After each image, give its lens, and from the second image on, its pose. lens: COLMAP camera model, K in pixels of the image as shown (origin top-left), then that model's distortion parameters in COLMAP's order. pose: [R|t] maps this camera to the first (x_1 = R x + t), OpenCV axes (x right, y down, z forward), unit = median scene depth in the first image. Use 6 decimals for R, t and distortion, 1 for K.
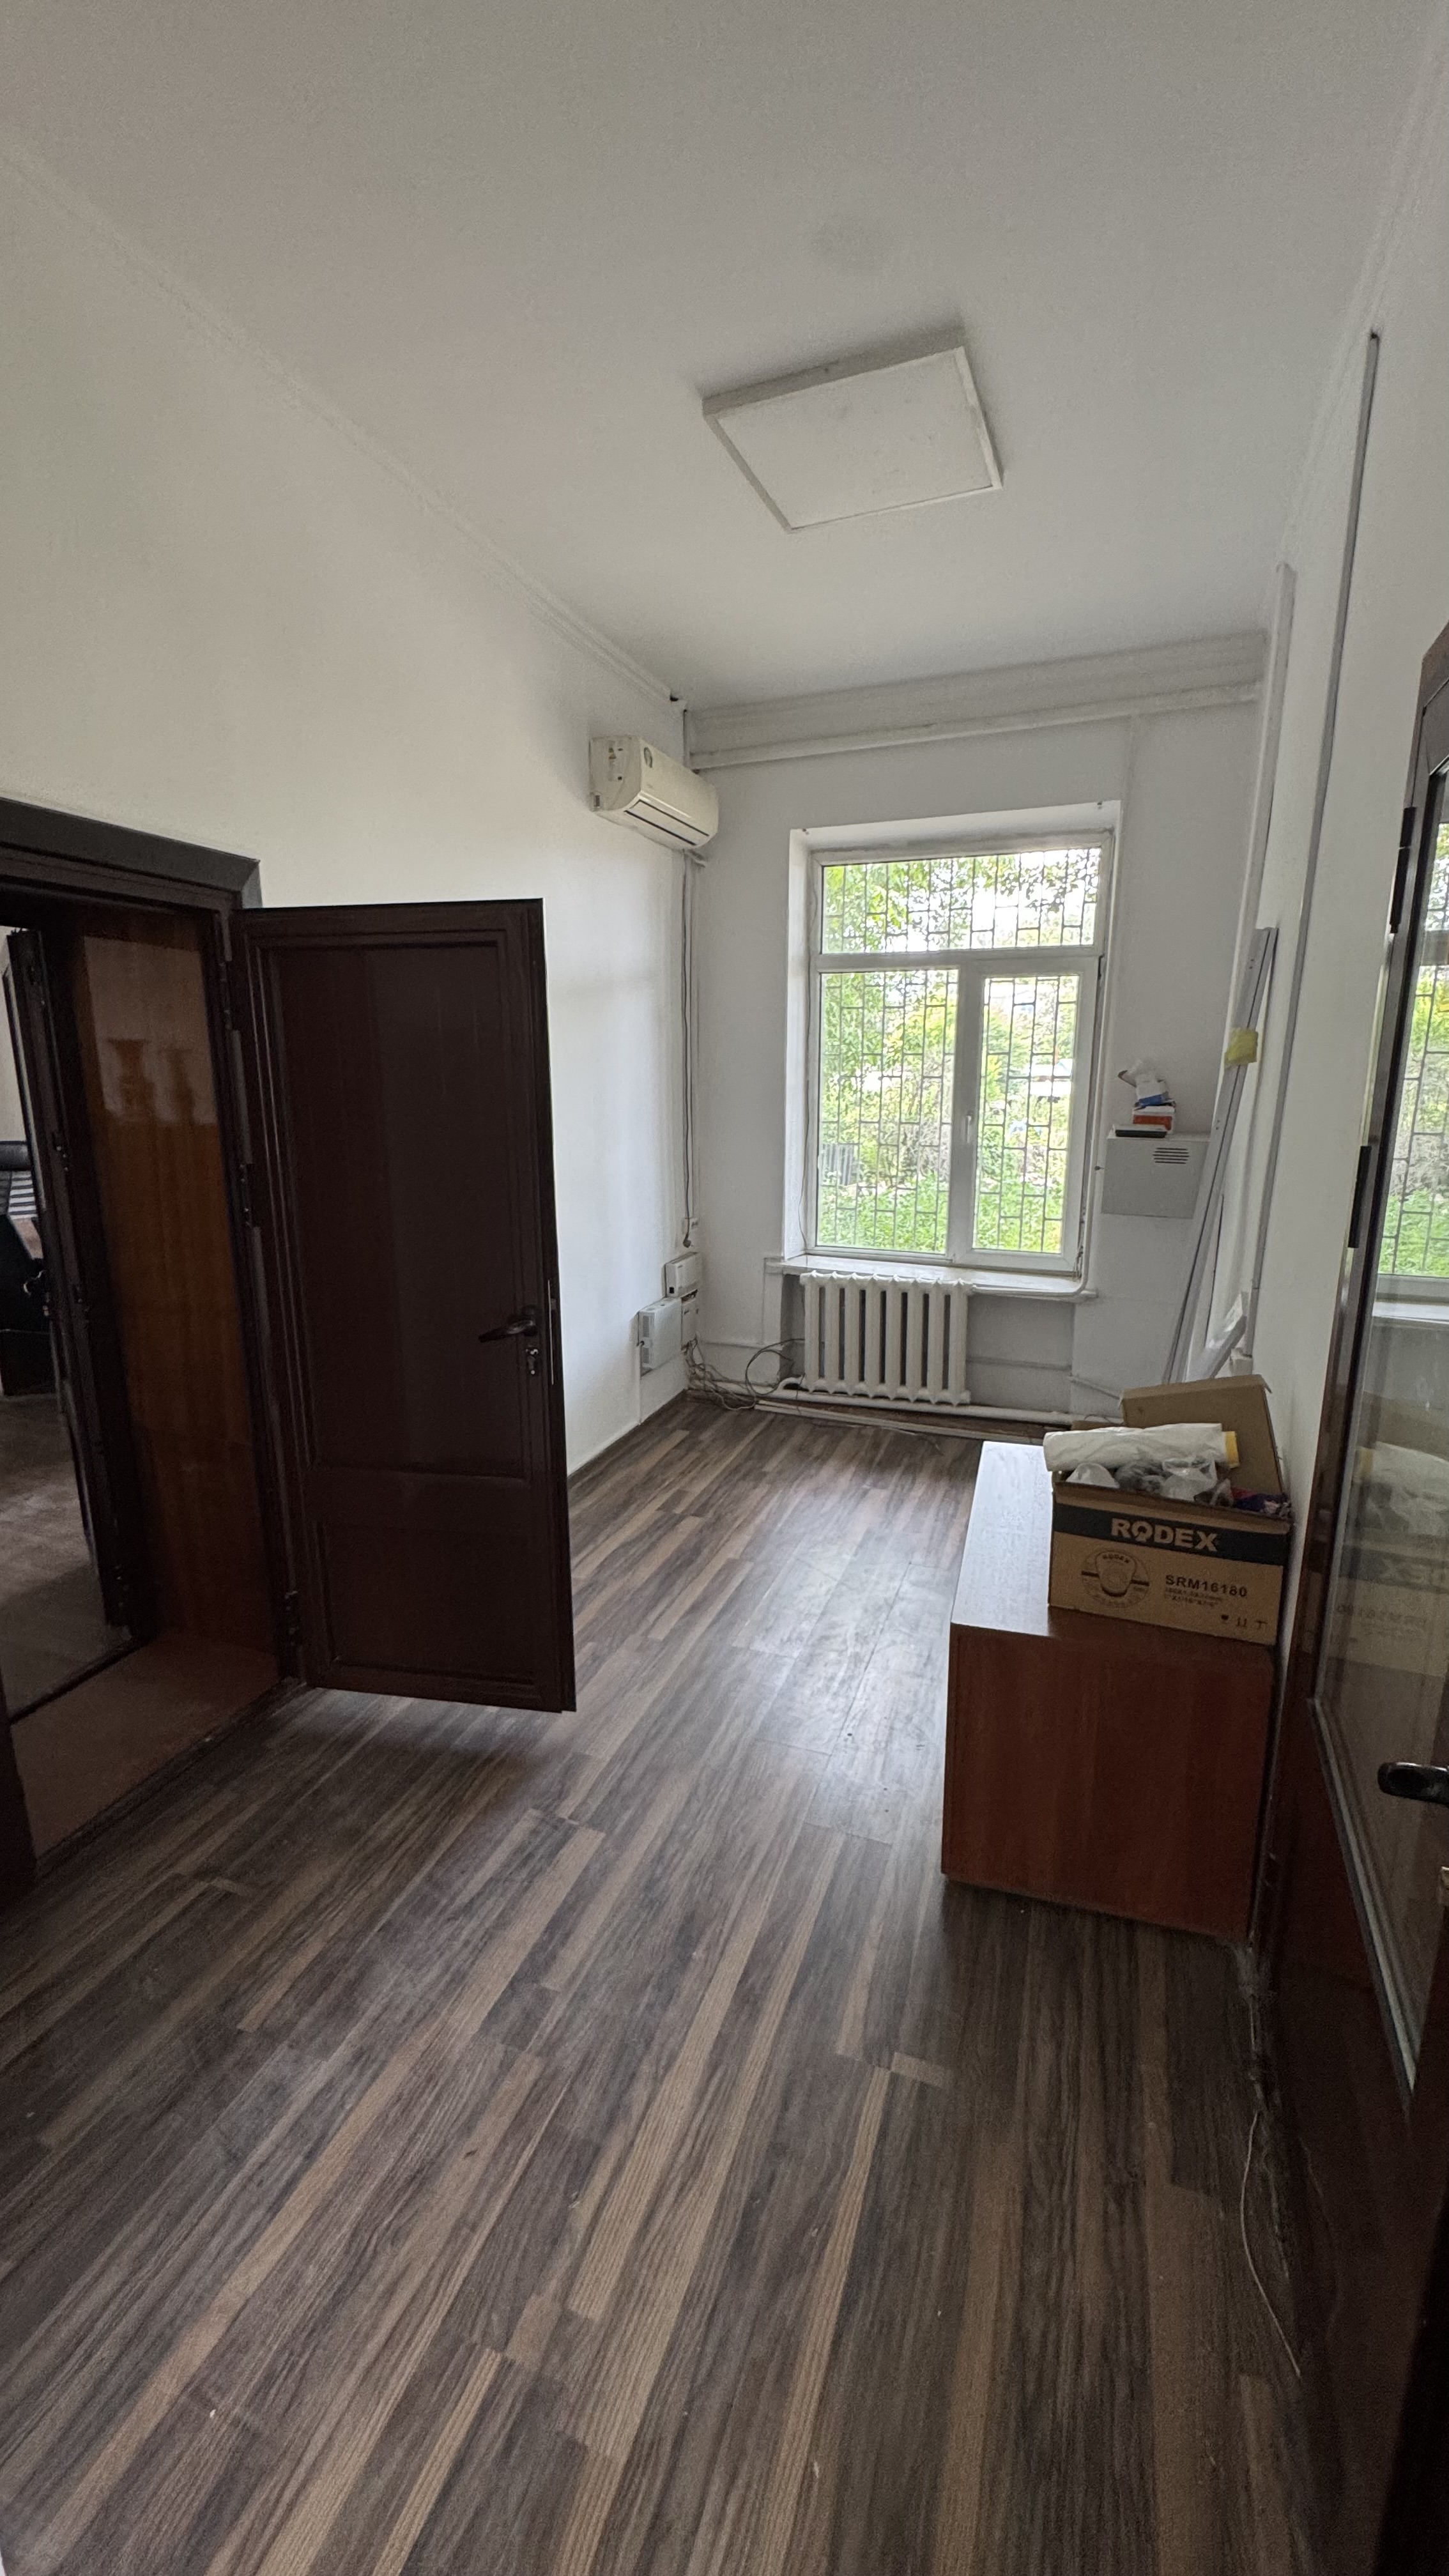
lens RADIAL K [[1029.3, 0, 731.0], [0, 1029.3, 1286.3], [0, 0, 1]] dist [-0.001453, 0.000817]
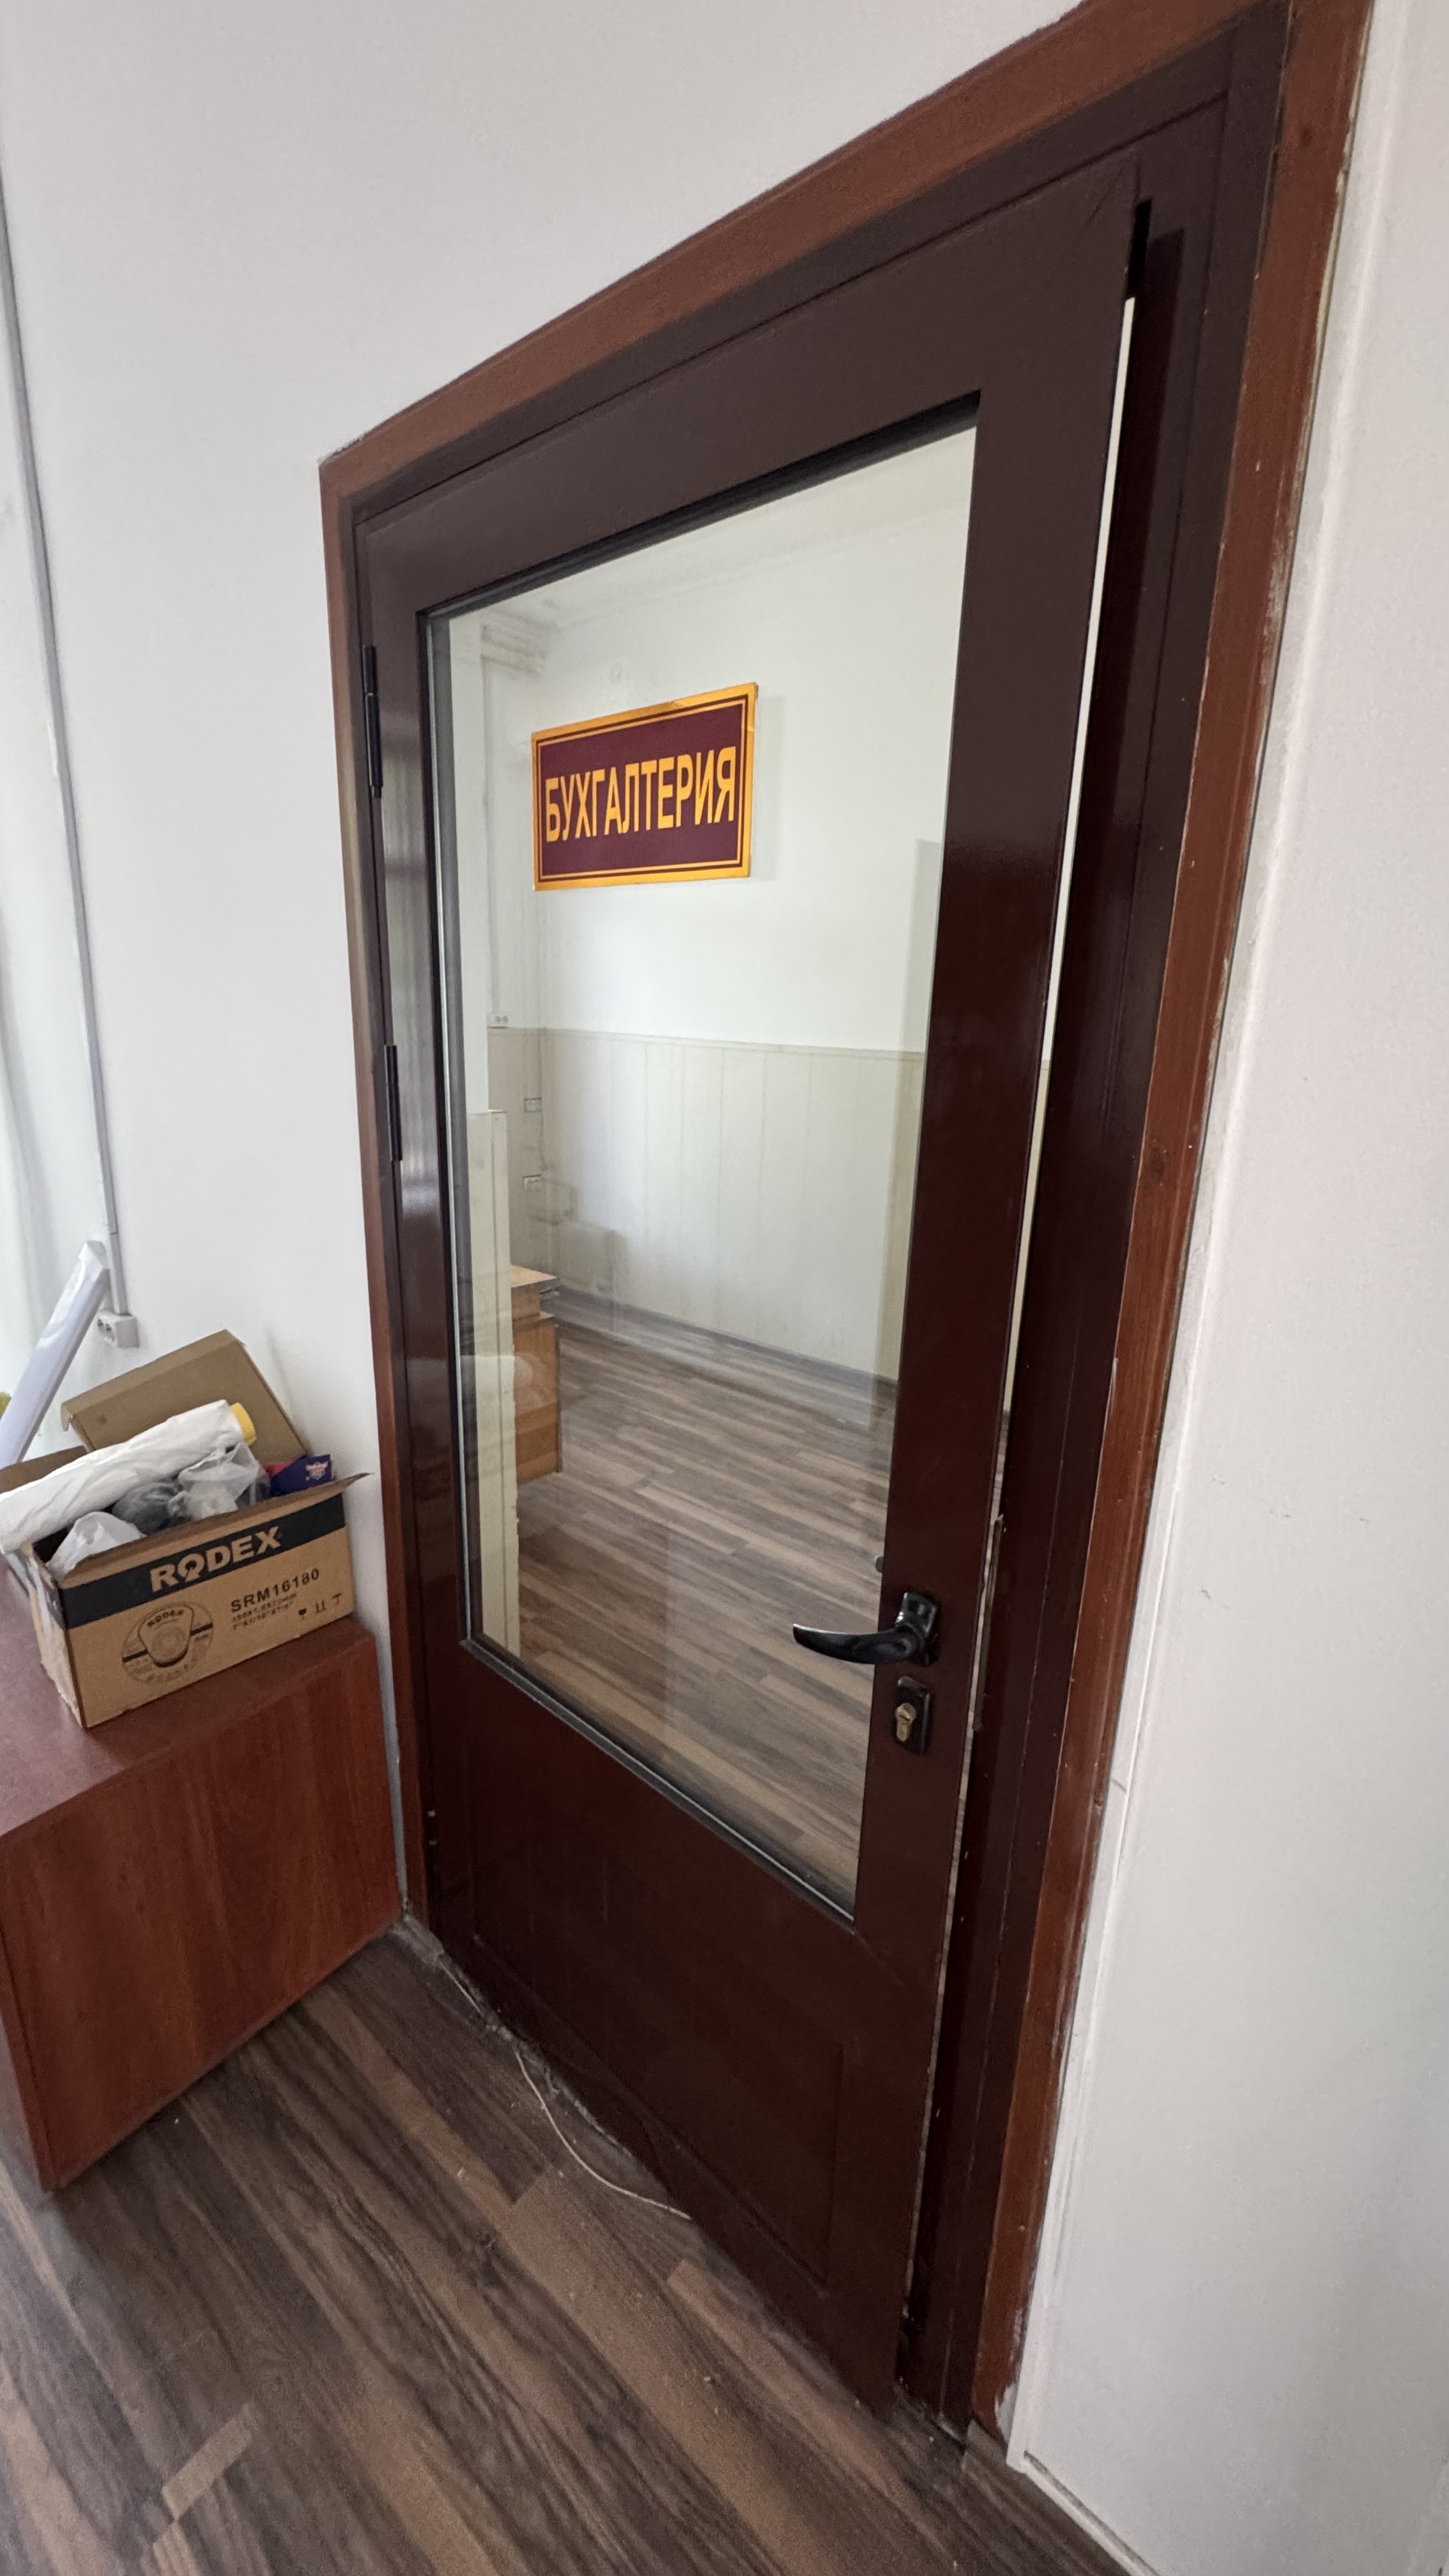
lens RADIAL K [[1029.3, 0, 723.4], [0, 1029.3, 1296.6], [0, 0, 1]] dist [-0.001453, 0.000817]
pose [[0.343402, -0.245919, 0.906421, -0.108523], [0.171468, 0.965306, 0.196933, -0.038467], [-0.923403, 0.087795, 0.373656, 0.335084]]
